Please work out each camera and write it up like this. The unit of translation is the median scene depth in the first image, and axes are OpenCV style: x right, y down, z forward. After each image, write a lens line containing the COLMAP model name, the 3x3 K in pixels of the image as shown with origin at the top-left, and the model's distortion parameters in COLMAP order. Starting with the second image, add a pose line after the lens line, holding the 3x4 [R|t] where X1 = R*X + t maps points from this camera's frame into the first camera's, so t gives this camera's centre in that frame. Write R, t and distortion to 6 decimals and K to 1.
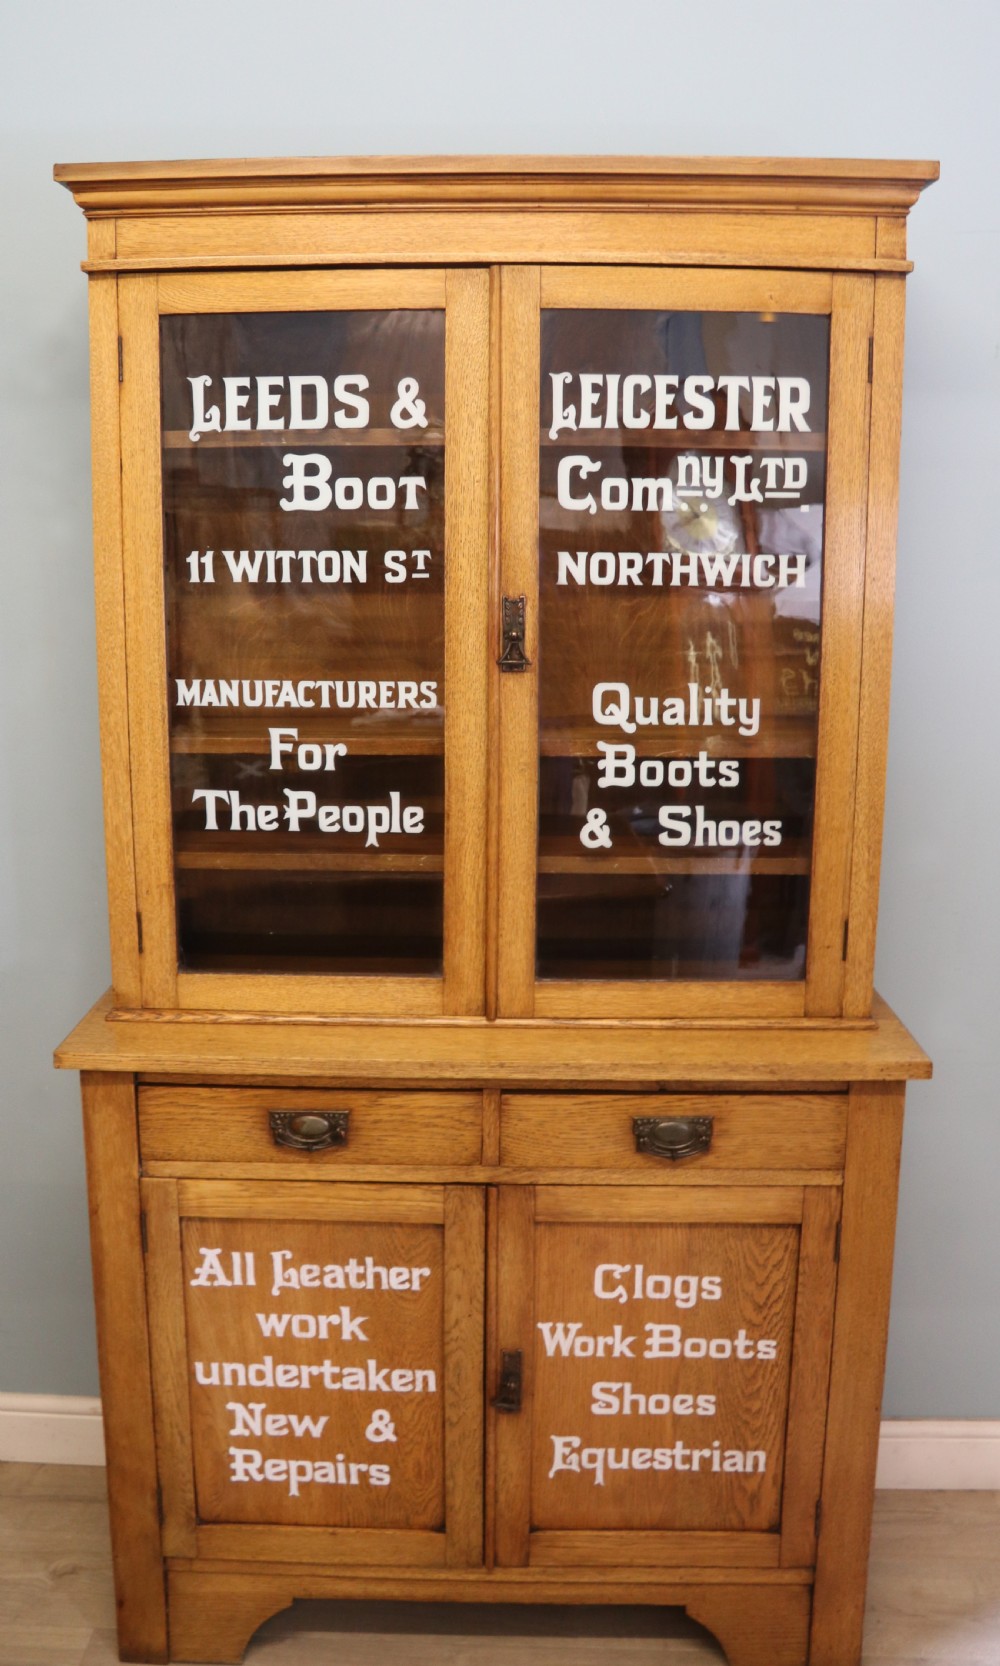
lens RADIAL K [[1609.9, 0, 457.2], [0, 1609.9, 806.0], [0, 0, 1]] dist [-0.131892, 0.000000]
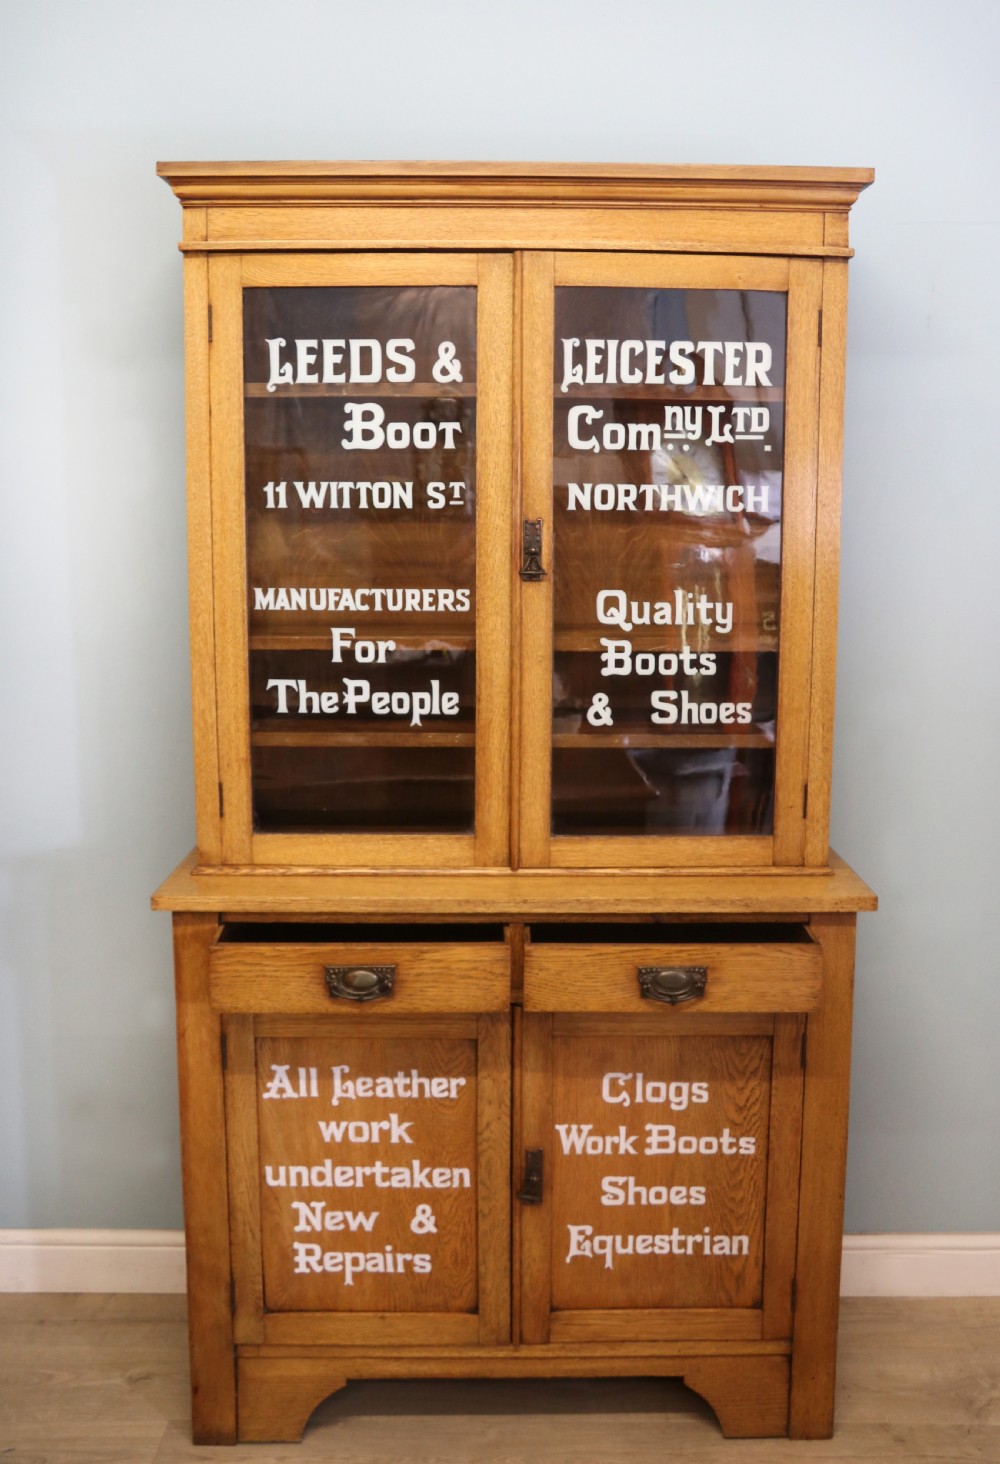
lens RADIAL K [[1578.9, 0, 531.0], [0, 1578.9, 708.9], [0, 0, 1]] dist [-0.084739, 0.000000]
pose [[0.998619, -0.003405, 0.052434, -0.029050], [0.005584, 0.999125, -0.041456, 0.062788], [-0.052247, 0.041691, 0.997764, -0.193854]]
